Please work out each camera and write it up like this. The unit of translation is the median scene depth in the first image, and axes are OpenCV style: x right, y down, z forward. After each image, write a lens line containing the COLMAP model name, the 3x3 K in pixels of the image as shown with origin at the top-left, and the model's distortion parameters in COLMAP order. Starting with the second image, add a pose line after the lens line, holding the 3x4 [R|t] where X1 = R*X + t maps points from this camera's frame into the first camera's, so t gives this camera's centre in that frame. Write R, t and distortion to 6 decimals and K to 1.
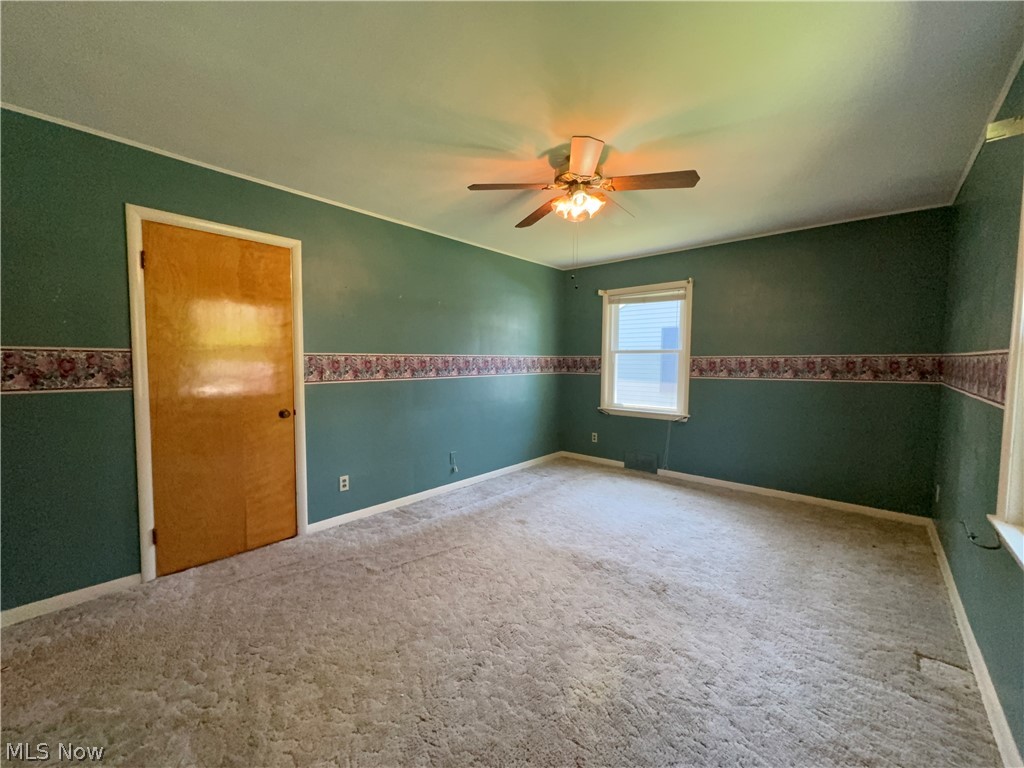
lens RADIAL K [[411.7, 0, 511.4], [0, 411.7, 381.5], [0, 0, 1]] dist [0.003421, 0.000217]
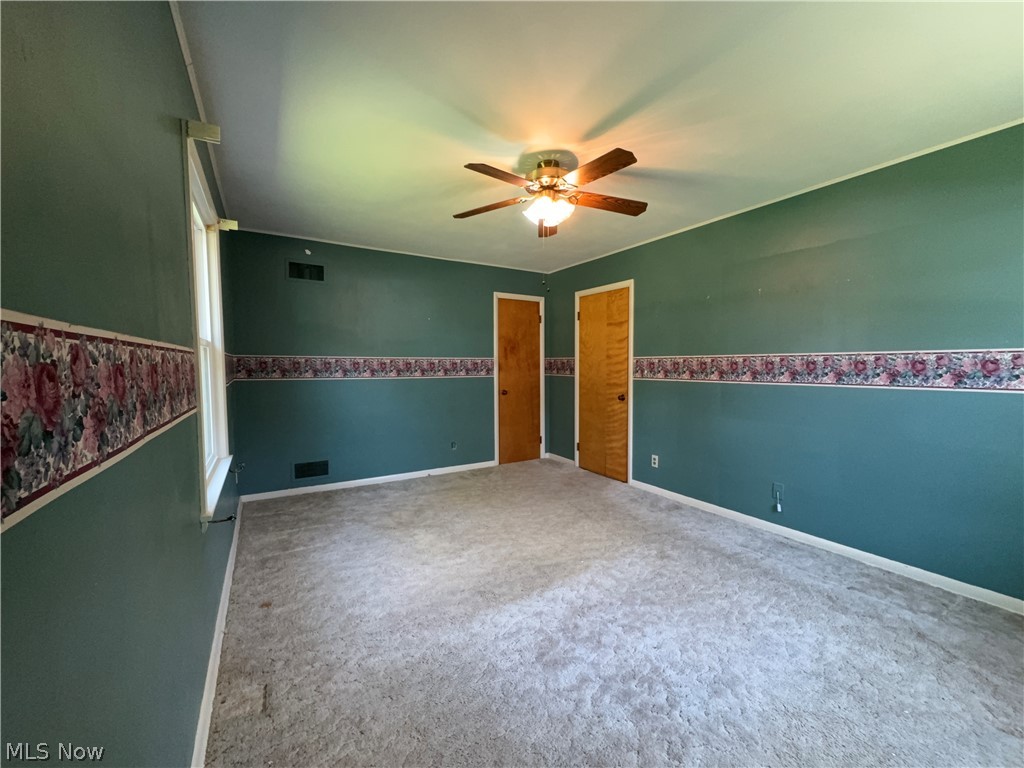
lens RADIAL K [[411.7, 0, 511.9], [0, 411.7, 388.3], [0, 0, 1]] dist [0.003421, 0.000217]
pose [[-0.308374, 0.056725, -0.949572, 0.817827], [-0.042266, 0.996418, 0.073250, -0.041078], [0.950326, 0.062723, -0.304872, 0.872063]]
